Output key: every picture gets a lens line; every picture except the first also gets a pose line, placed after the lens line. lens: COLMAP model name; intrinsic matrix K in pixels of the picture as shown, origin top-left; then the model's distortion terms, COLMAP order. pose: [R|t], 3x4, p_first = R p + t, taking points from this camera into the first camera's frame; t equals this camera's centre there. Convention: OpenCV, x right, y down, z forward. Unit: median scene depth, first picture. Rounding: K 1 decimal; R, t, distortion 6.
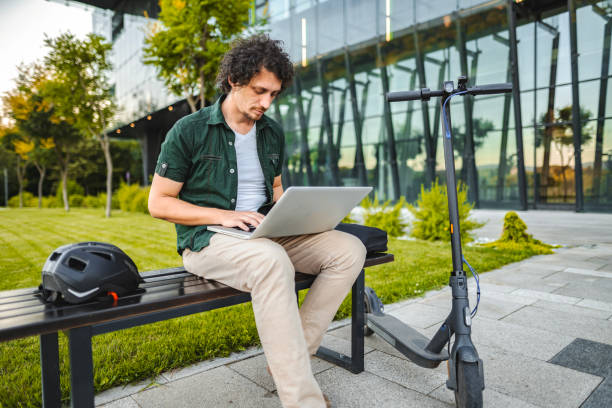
lens RADIAL K [[429.8, 0, 306.7], [0, 429.8, 203.1], [0, 0, 1]] dist [-0.051707, 0.049109]
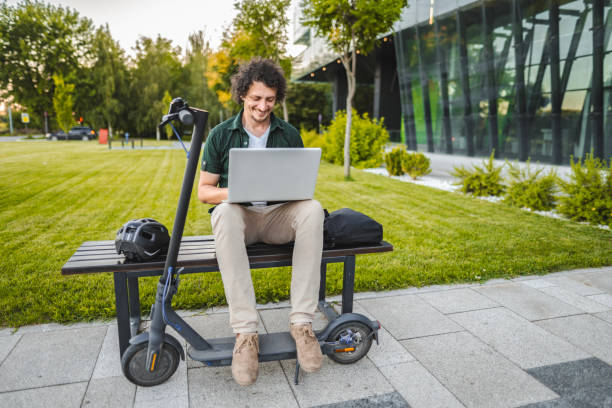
lens RADIAL K [[446.3, 0, 308.3], [0, 446.3, 201.7], [0, 0, 1]] dist [-0.052233, 0.051953]
pose [[0.901230, 0.096754, -0.422403, 0.142013], [-0.041727, 0.989602, 0.137646, -0.042187], [0.431328, -0.106425, 0.895896, -0.036929]]
